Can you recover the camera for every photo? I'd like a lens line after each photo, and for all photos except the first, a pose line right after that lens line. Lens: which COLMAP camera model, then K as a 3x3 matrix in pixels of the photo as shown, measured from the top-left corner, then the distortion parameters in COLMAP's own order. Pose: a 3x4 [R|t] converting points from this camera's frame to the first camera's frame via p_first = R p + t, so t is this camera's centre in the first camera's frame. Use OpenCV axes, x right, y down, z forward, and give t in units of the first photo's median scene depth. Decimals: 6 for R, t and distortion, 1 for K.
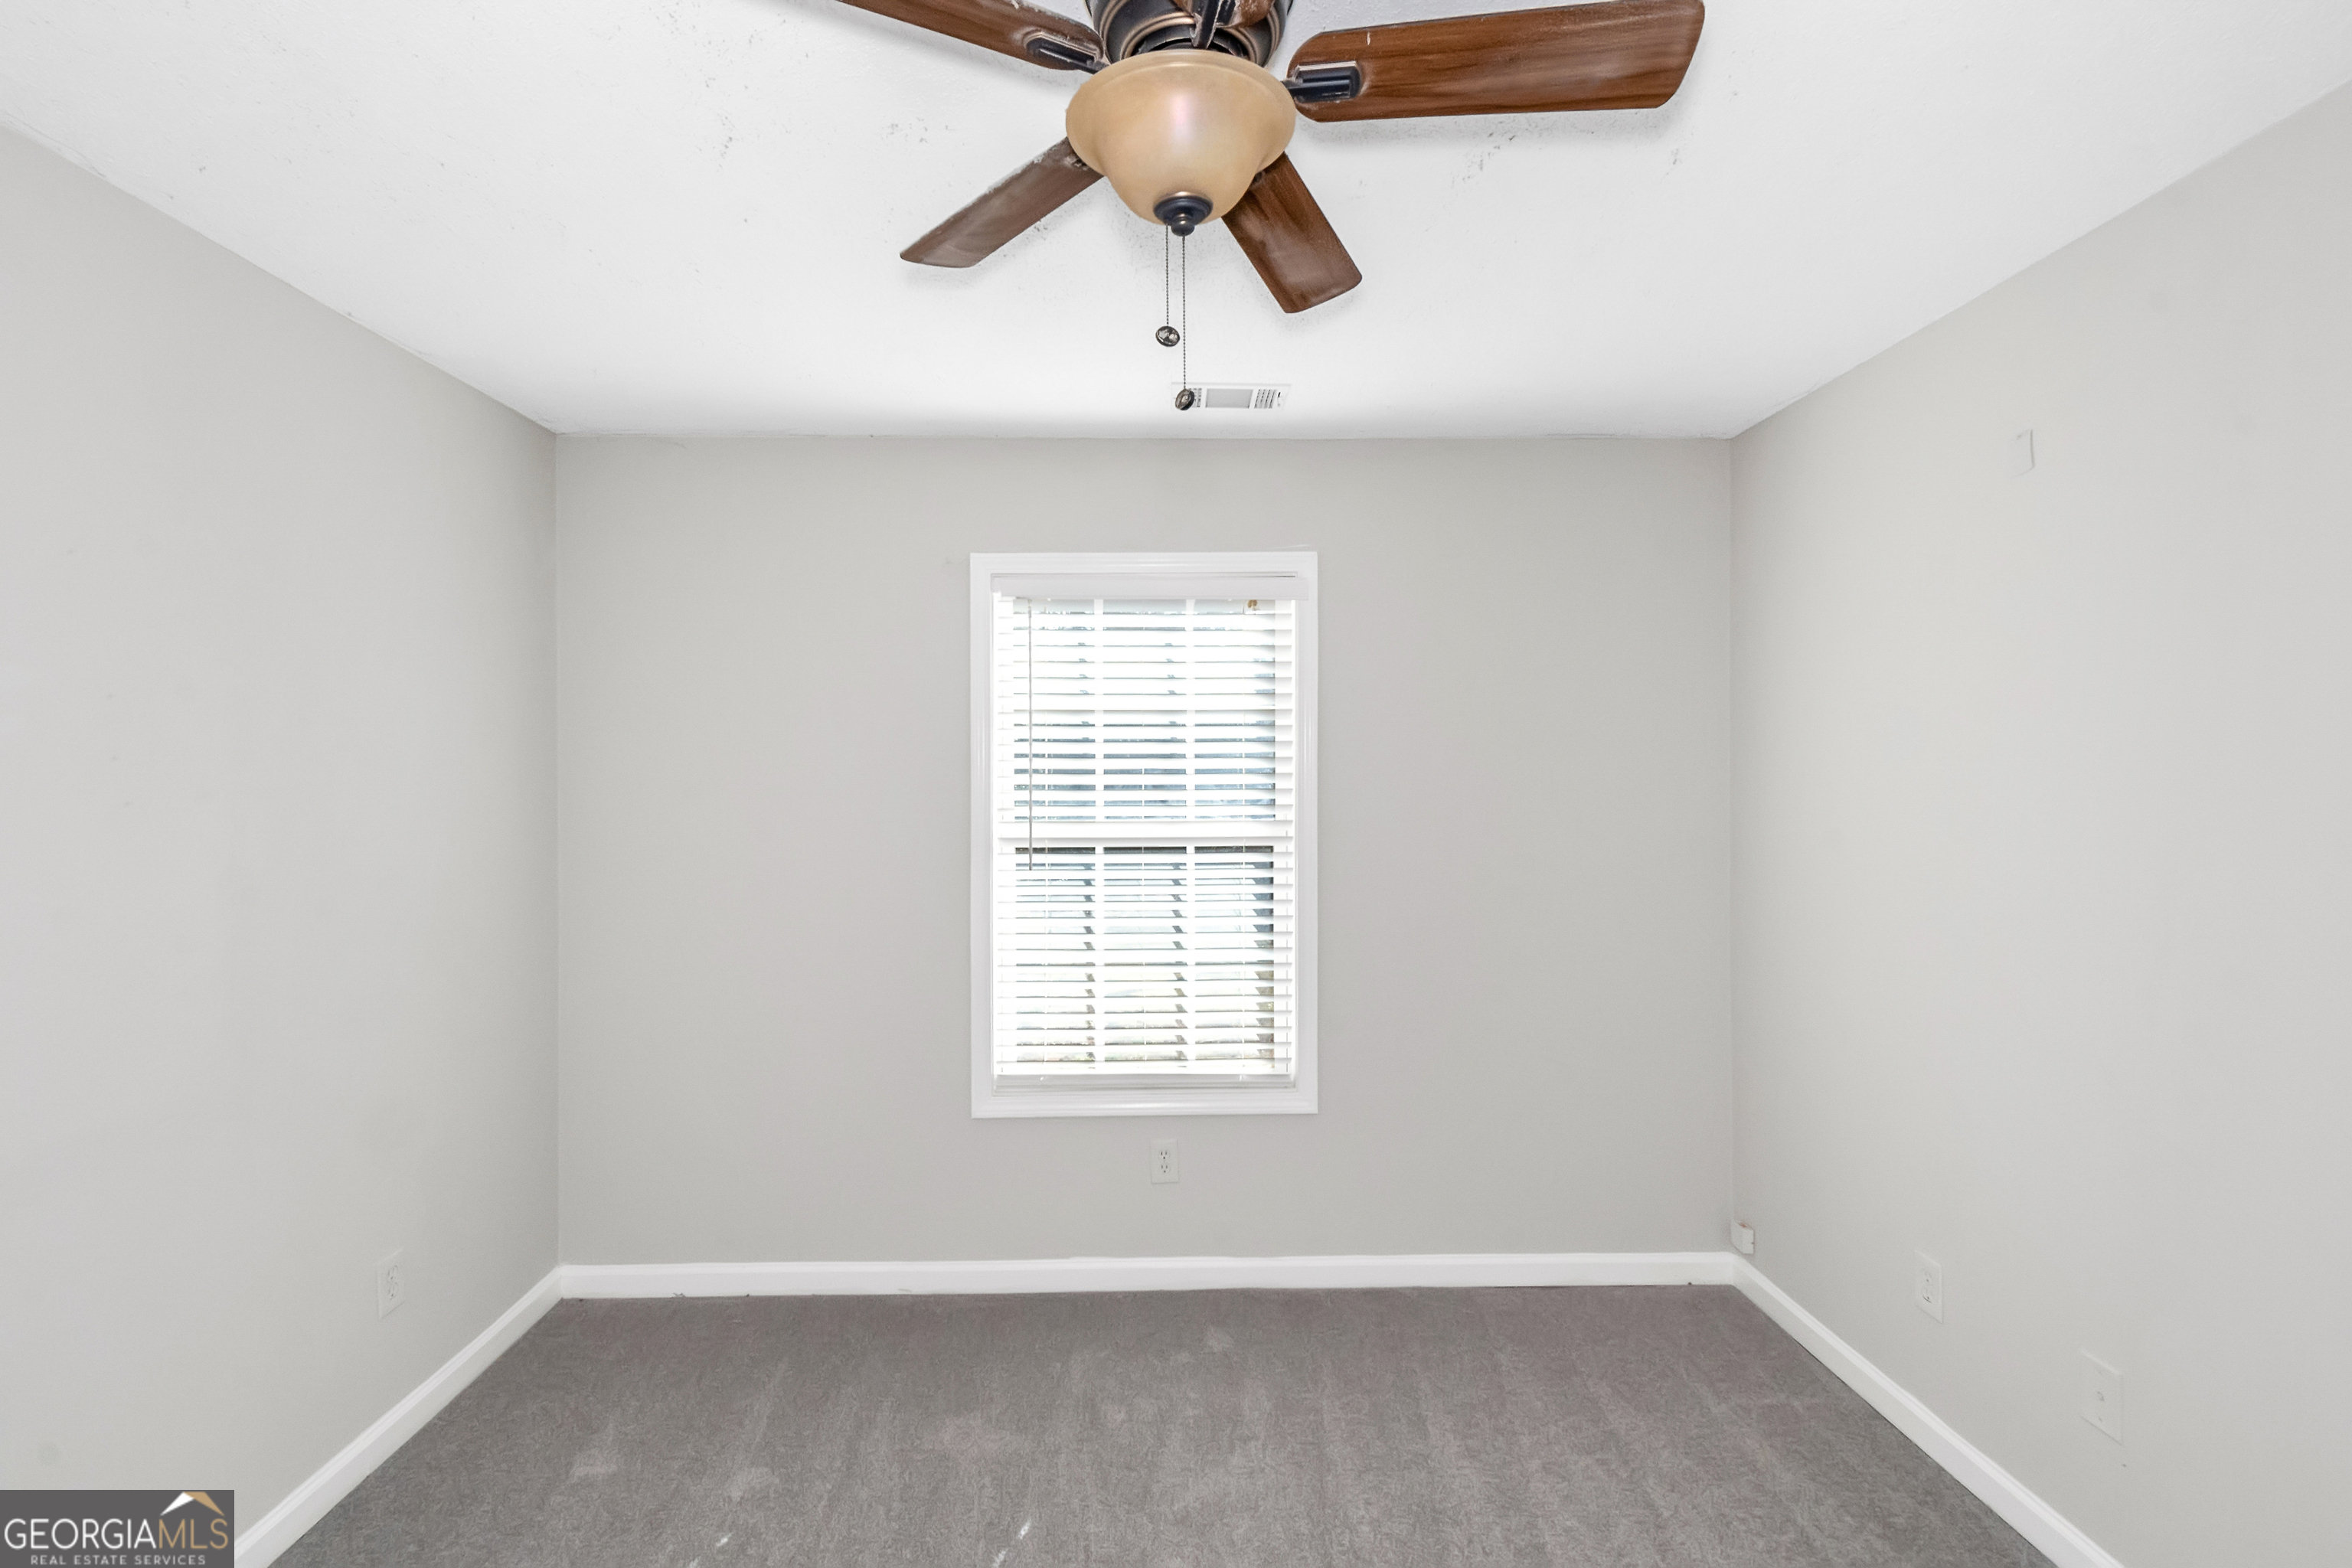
lens RADIAL K [[1072.1, 0, 1169.6], [0, 1072.1, 758.8], [0, 0, 1]] dist [0.003656, 0.014901]
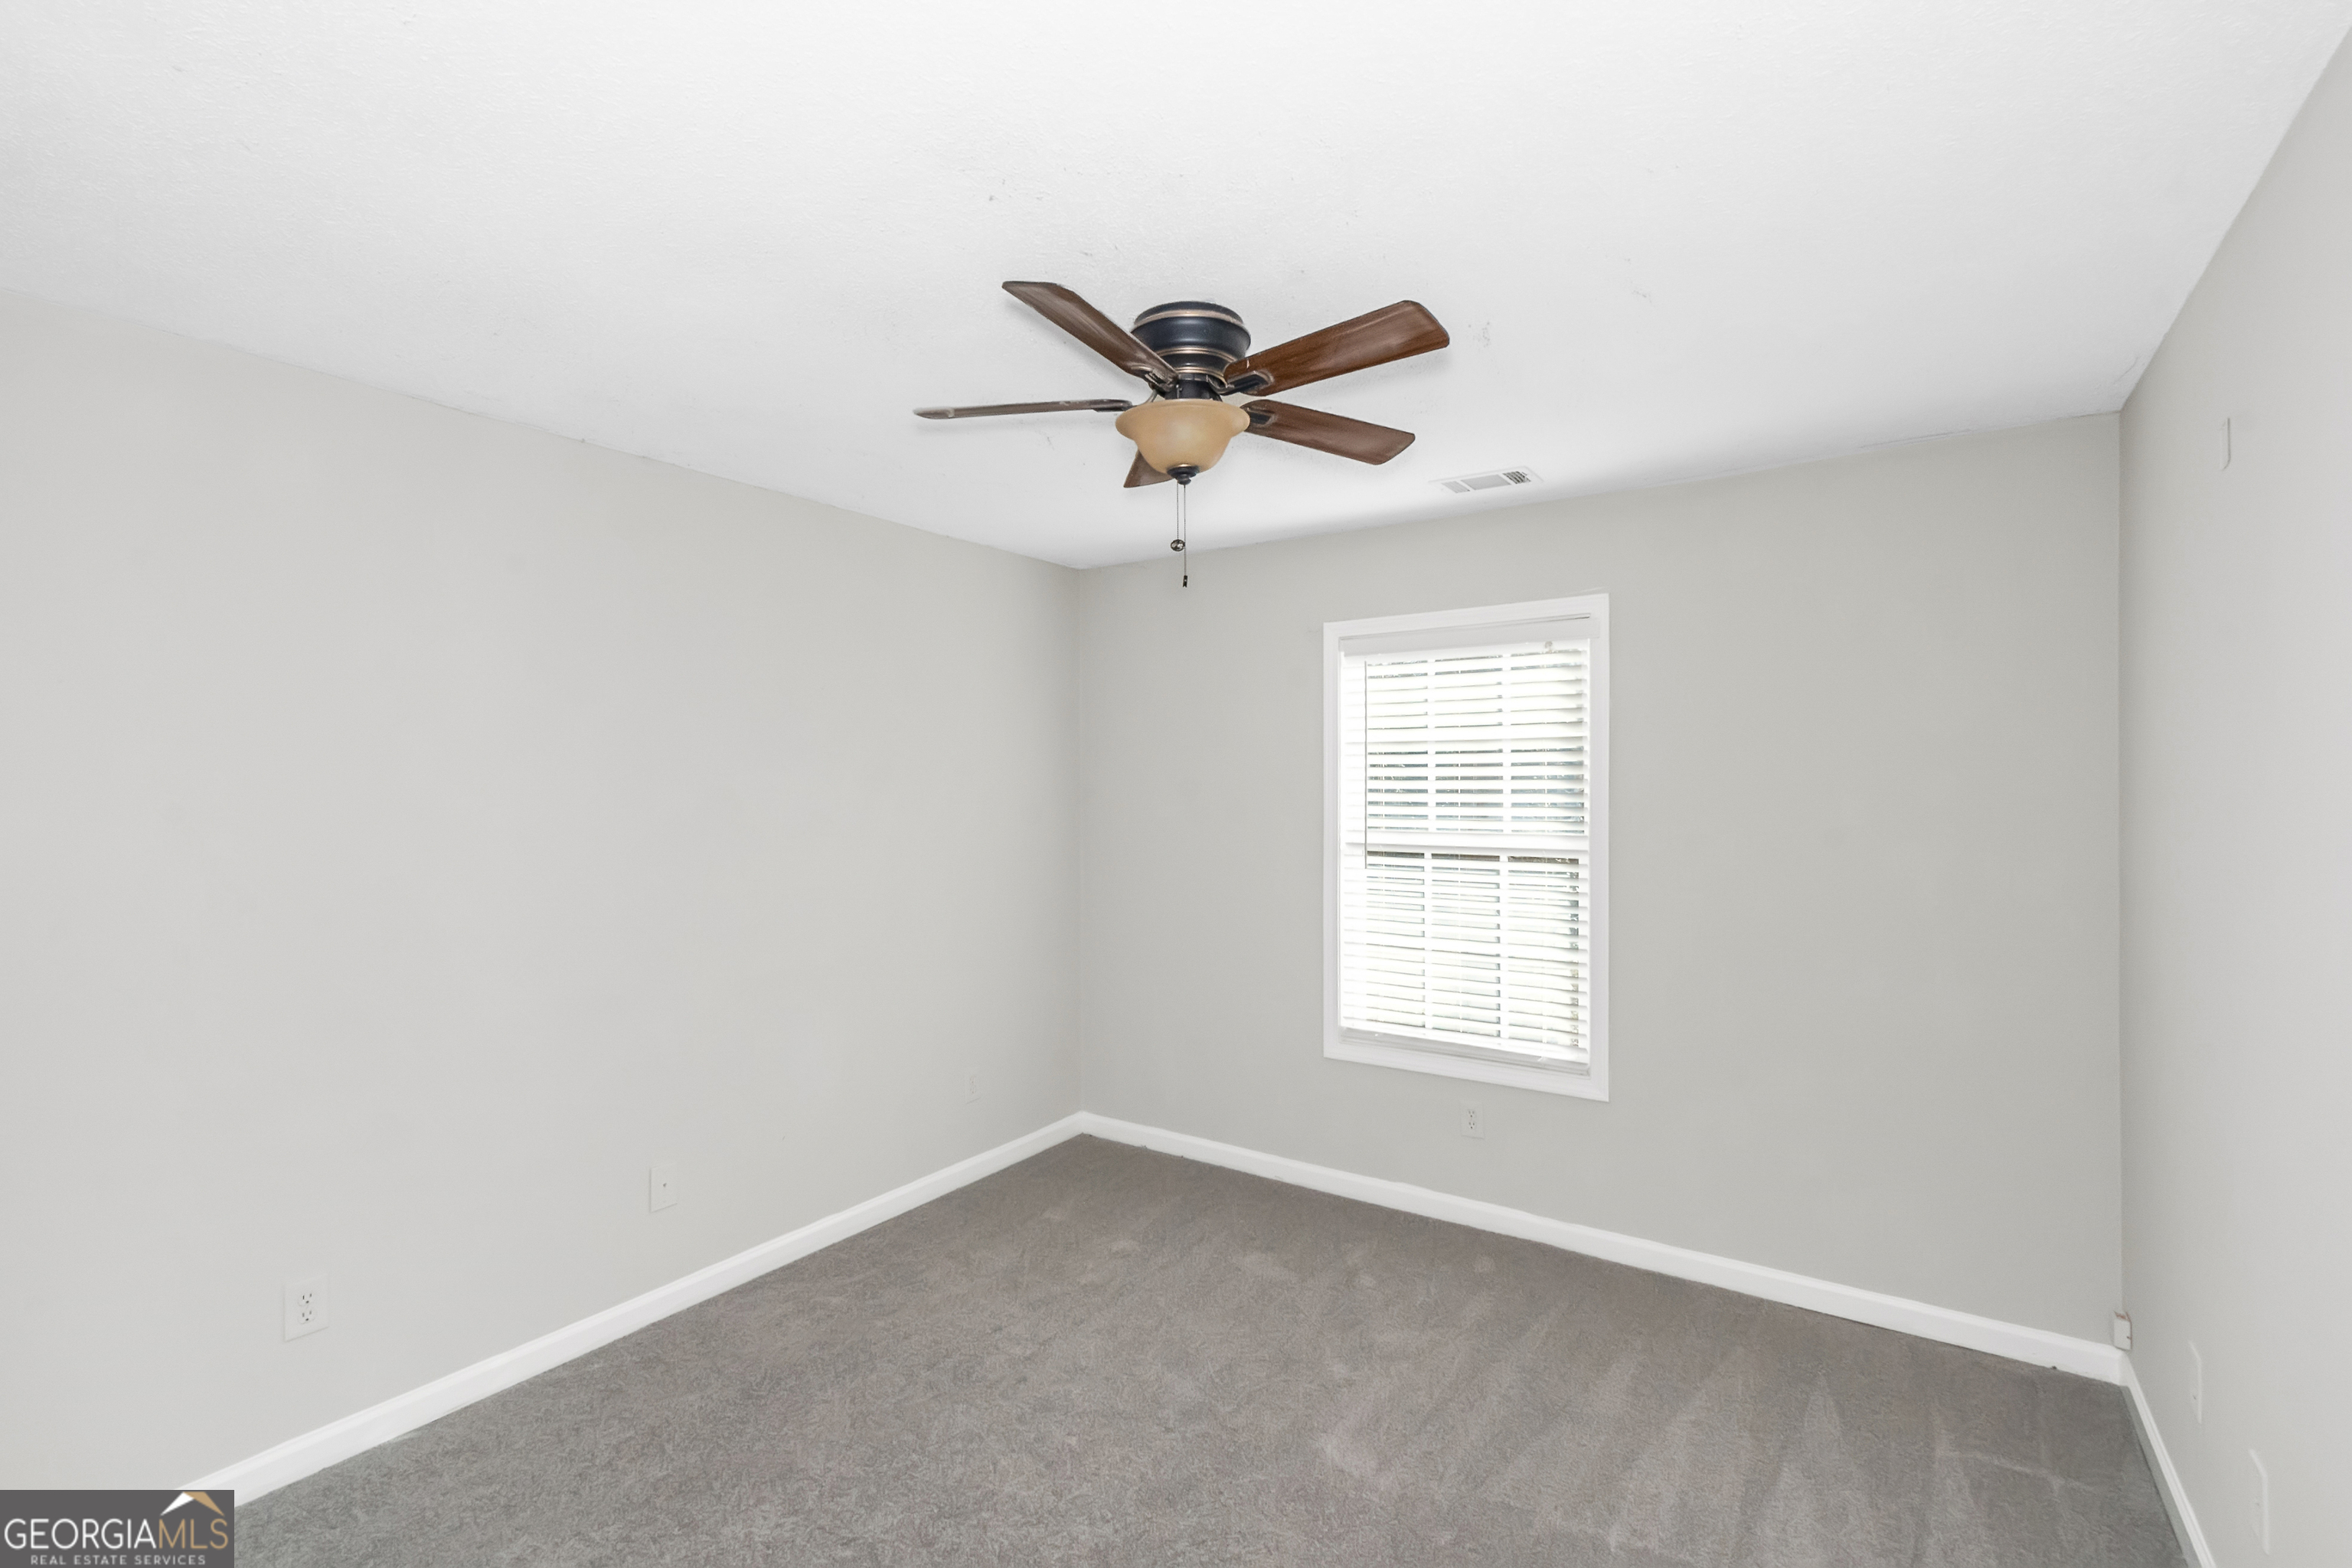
lens RADIAL K [[1072.1, 0, 1169.6], [0, 1072.1, 758.8], [0, 0, 1]] dist [0.003656, 0.014901]
pose [[0.812913, -0.013105, -0.582237, 0.417258], [0.010714, 0.999914, -0.007548, -0.019370], [0.582286, -0.000102, 0.812984, -0.164811]]
